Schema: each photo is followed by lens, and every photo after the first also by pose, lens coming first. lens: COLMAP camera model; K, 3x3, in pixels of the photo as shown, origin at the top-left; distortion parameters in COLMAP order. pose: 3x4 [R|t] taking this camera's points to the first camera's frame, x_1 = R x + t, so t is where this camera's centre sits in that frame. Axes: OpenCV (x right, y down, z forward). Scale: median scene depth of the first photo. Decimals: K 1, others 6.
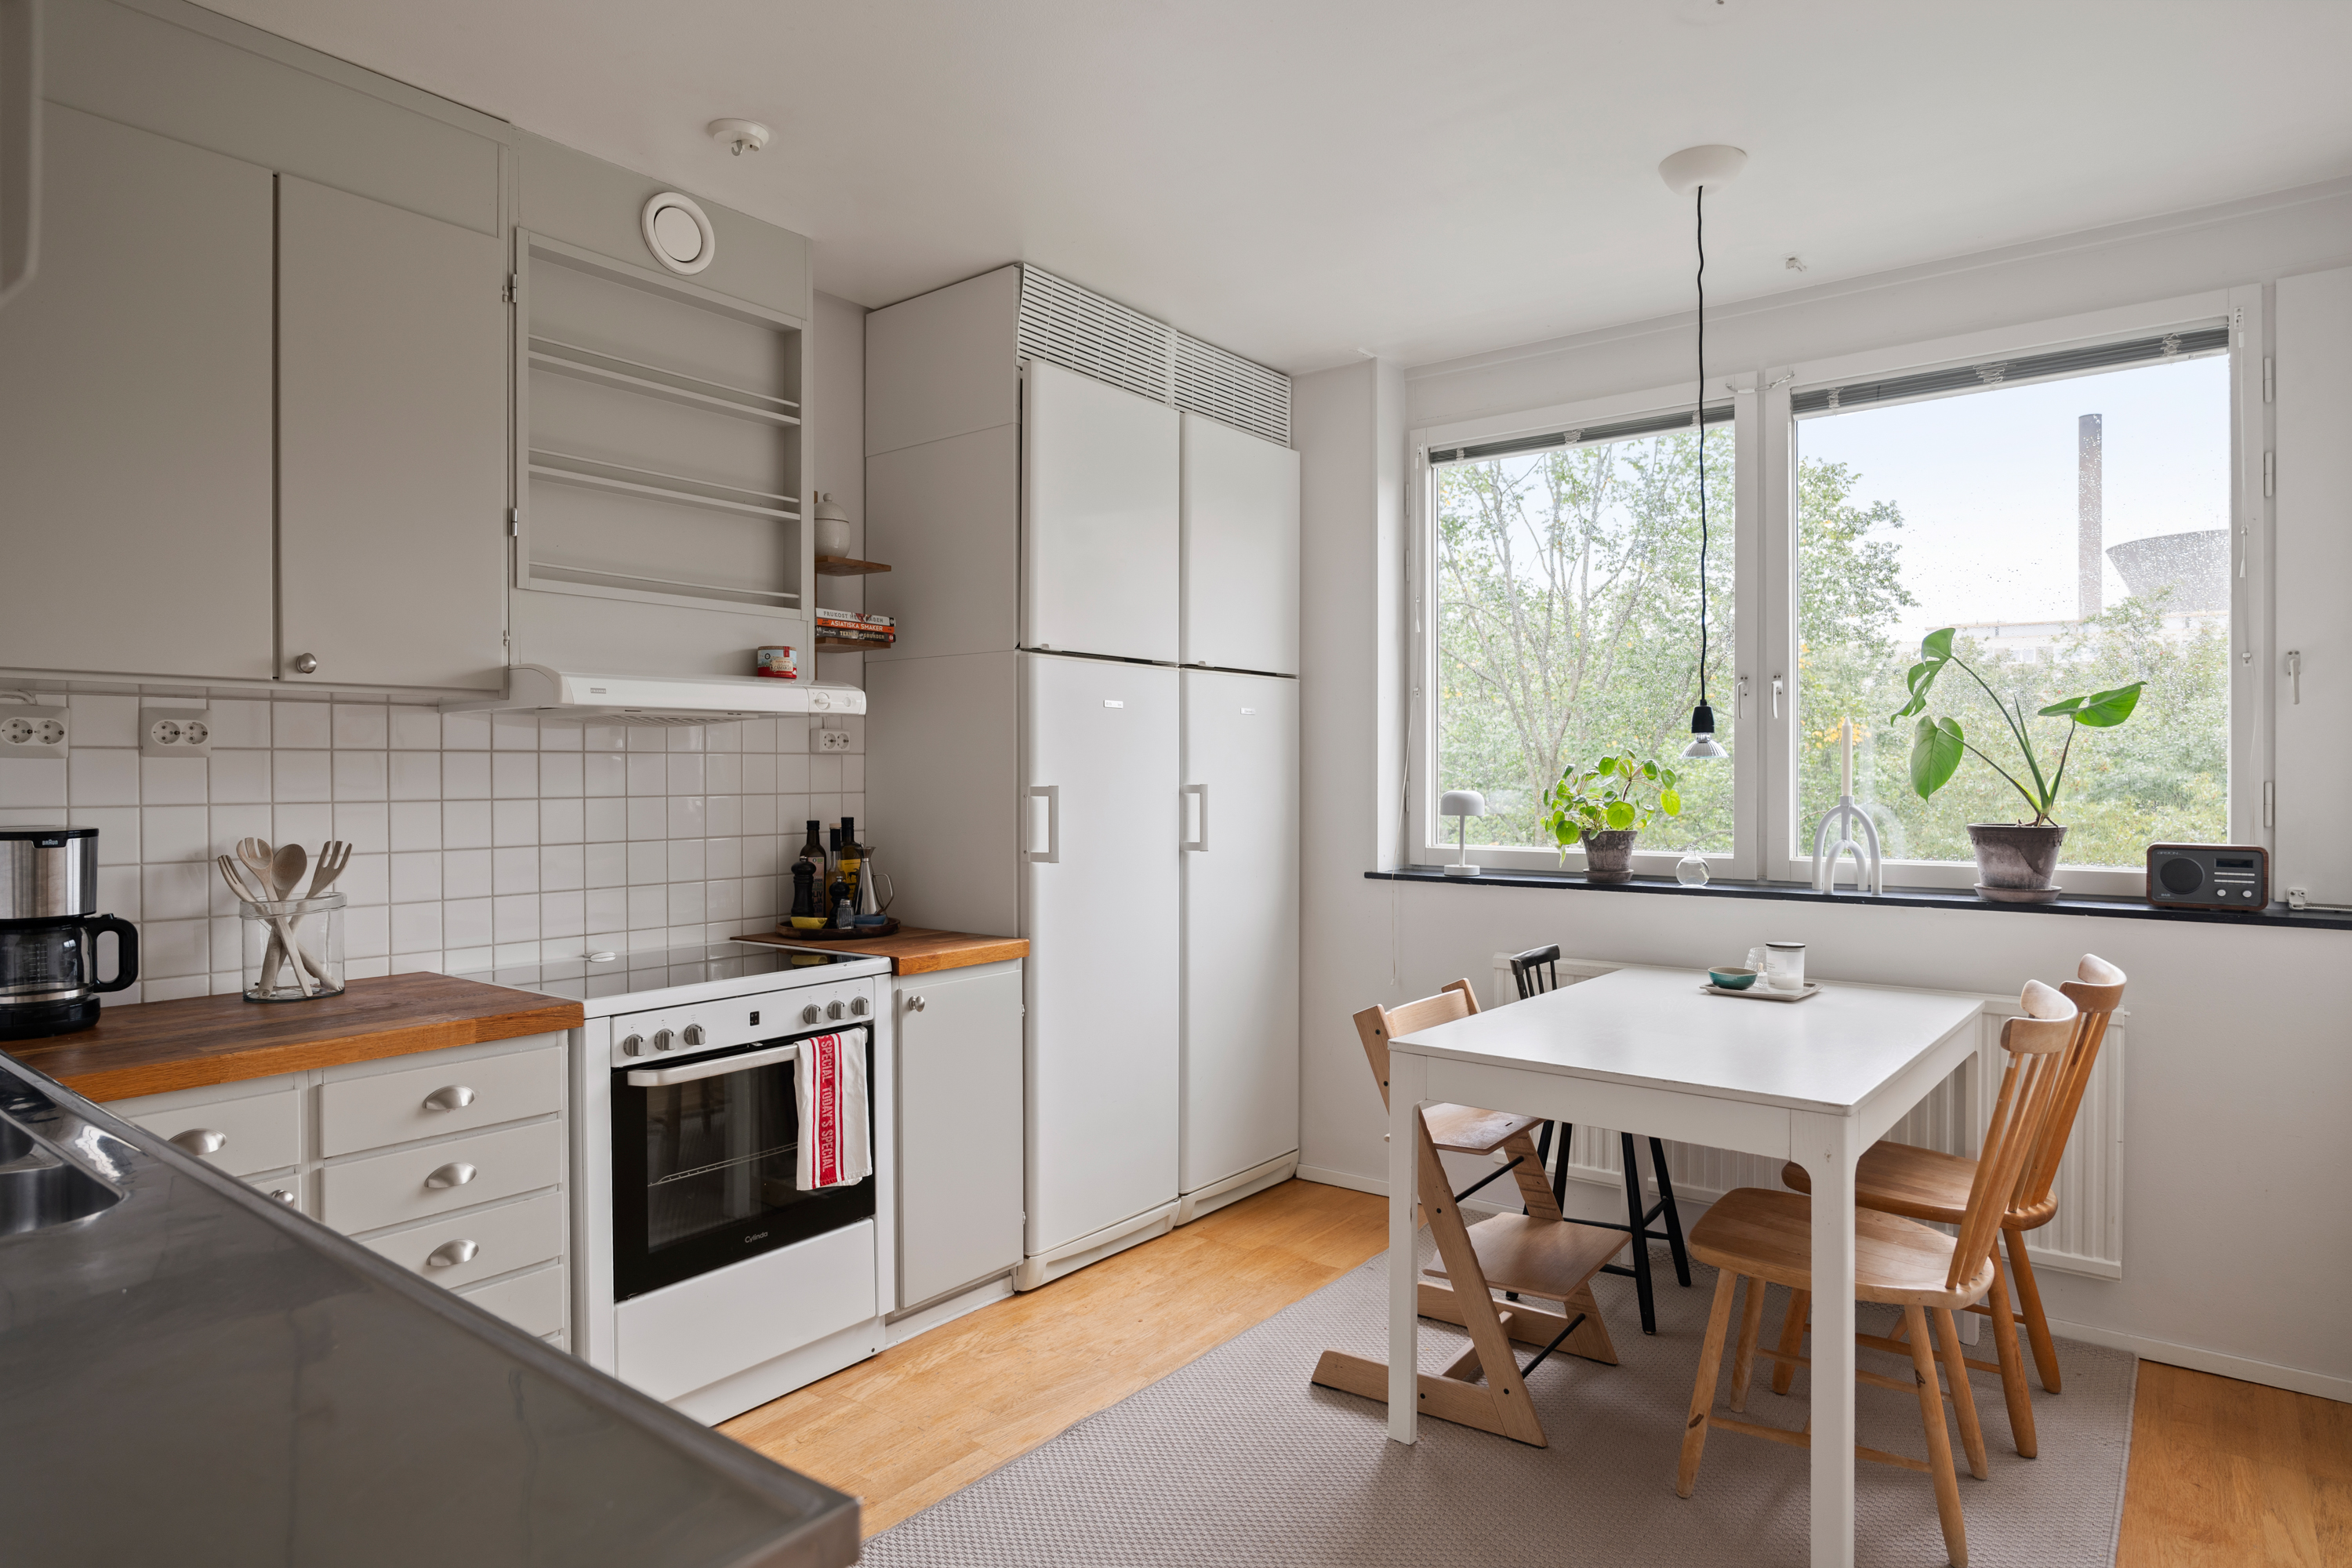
lens RADIAL K [[1328.2, 0, 1173.6], [0, 1328.2, 787.2], [0, 0, 1]] dist [-0.017206, 0.006792]
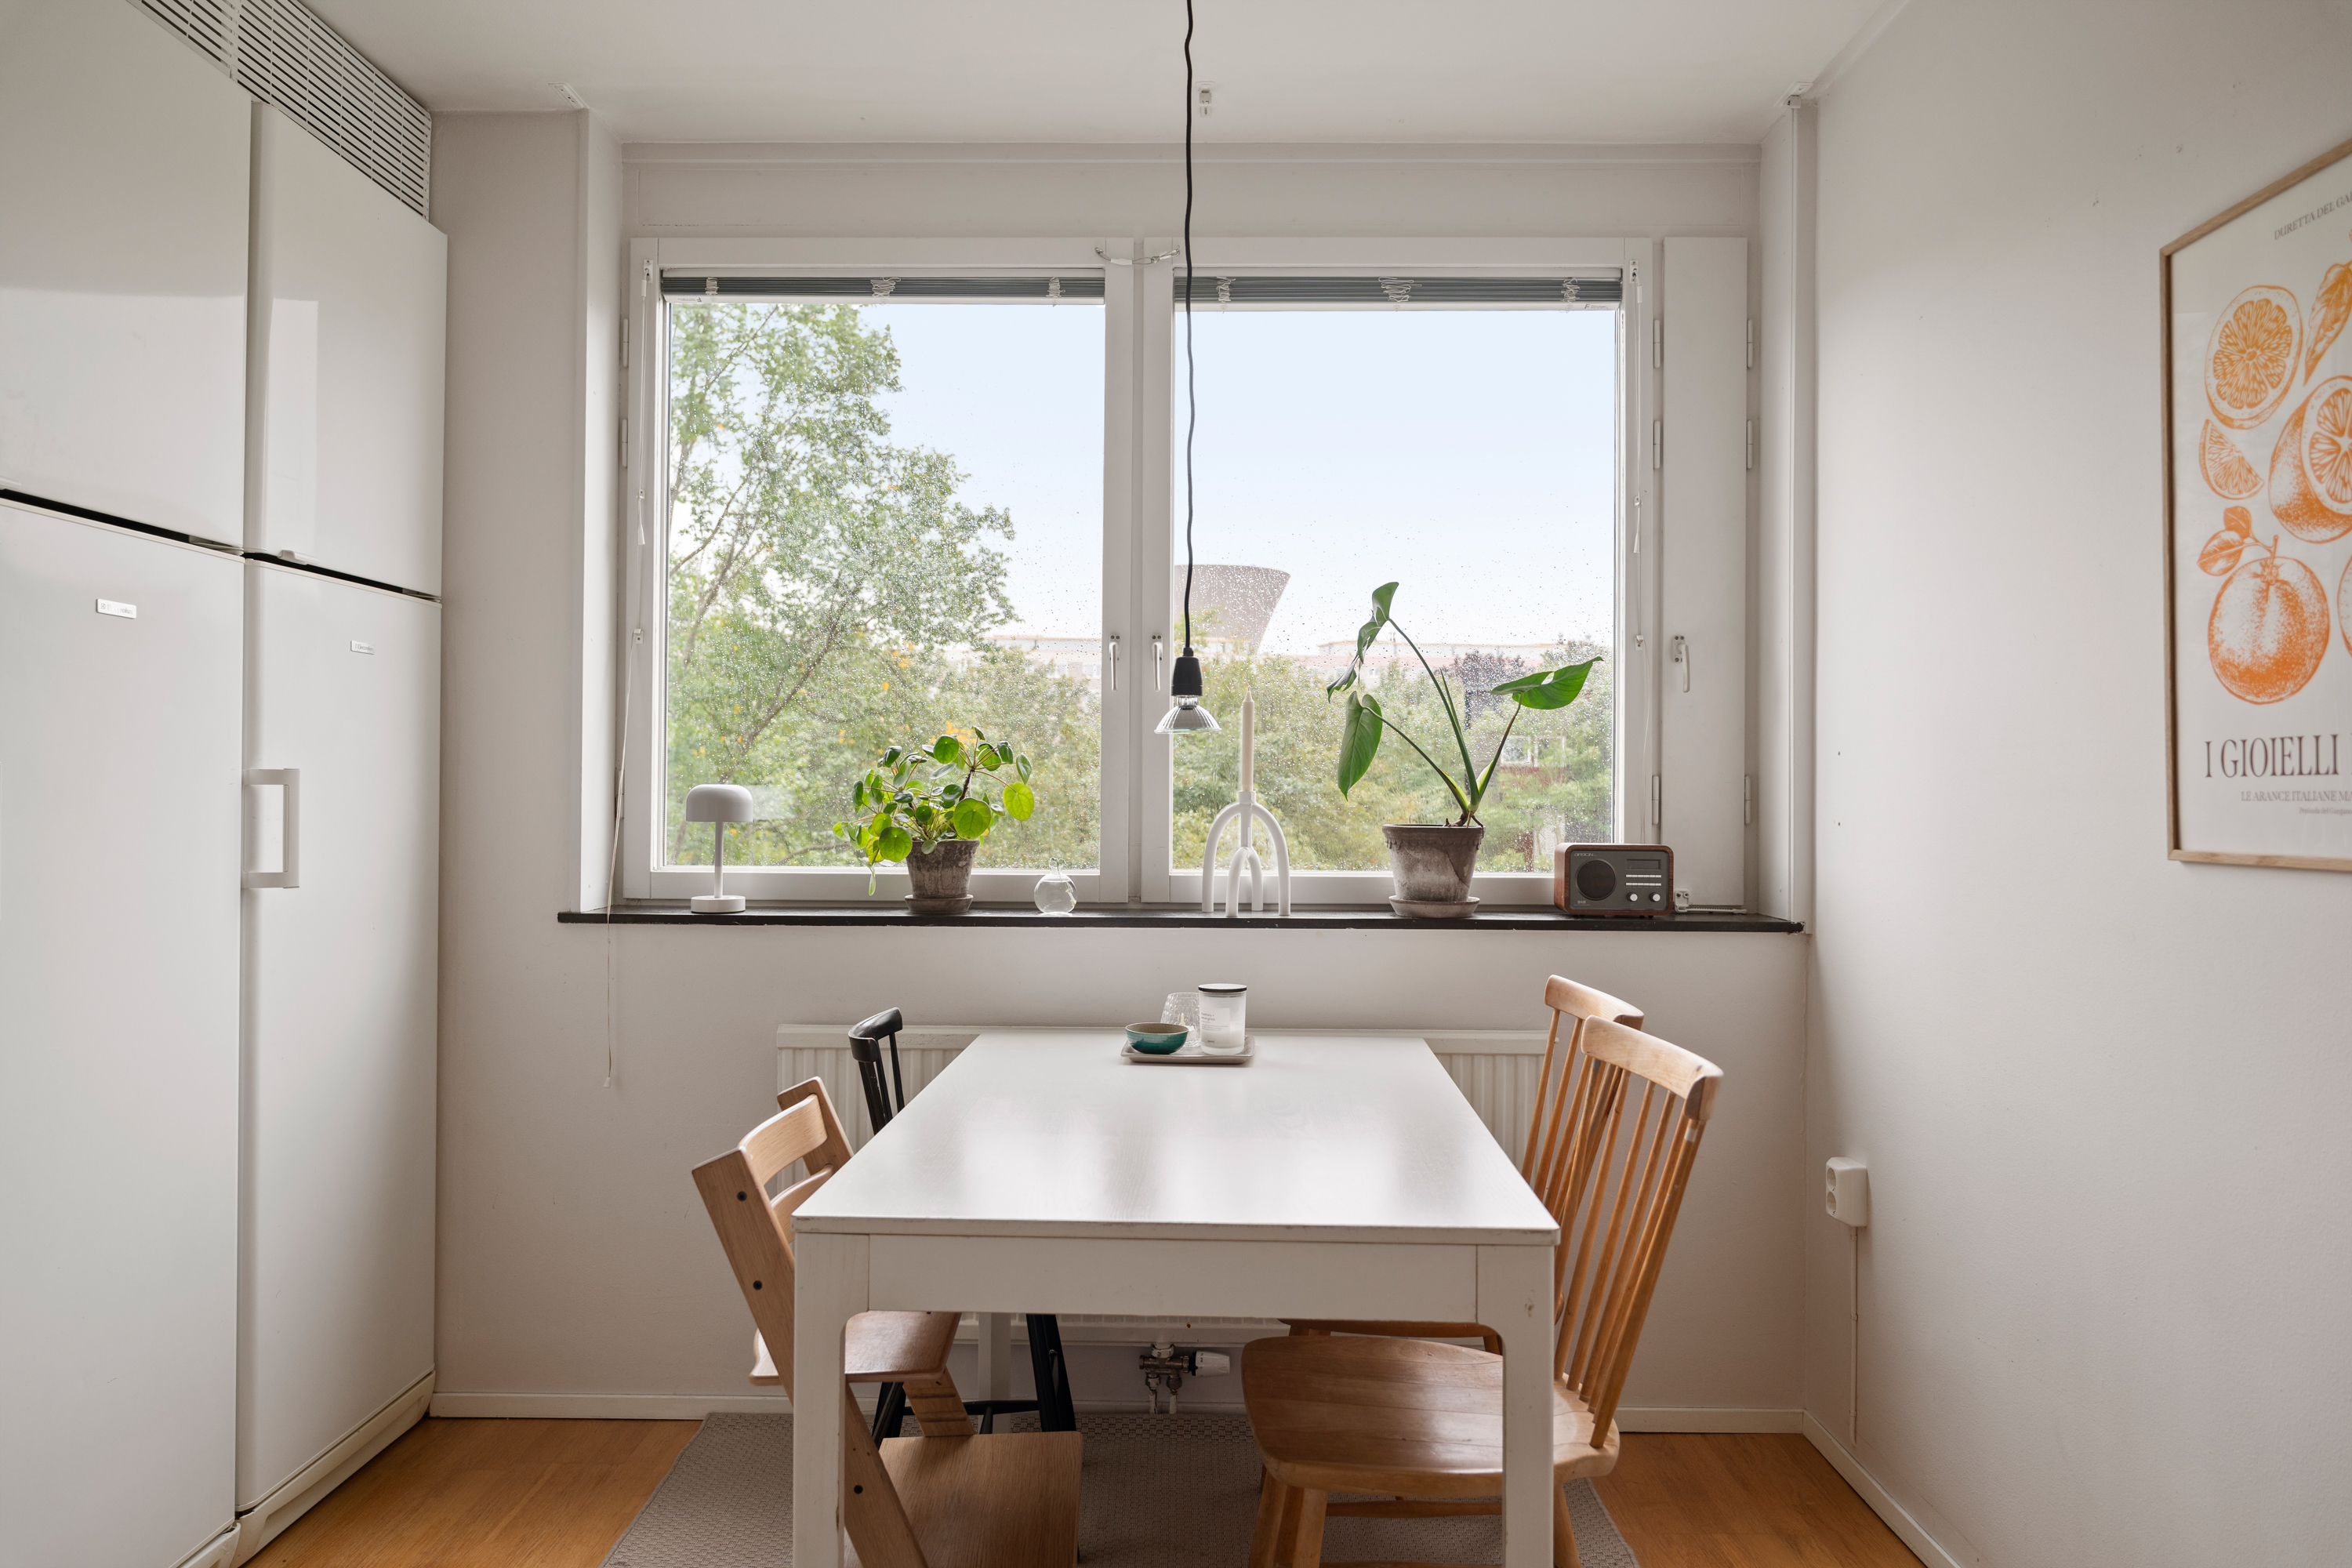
lens RADIAL K [[1543.9, 0, 1183.5], [0, 1543.9, 780.0], [0, 0, 1]] dist [-0.015745, 0.000065]
pose [[0.798474, 0.008743, 0.601966, -0.071742], [-0.001306, 0.999917, -0.012789, 0.011079], [-0.602028, 0.009426, 0.798419, 0.274547]]
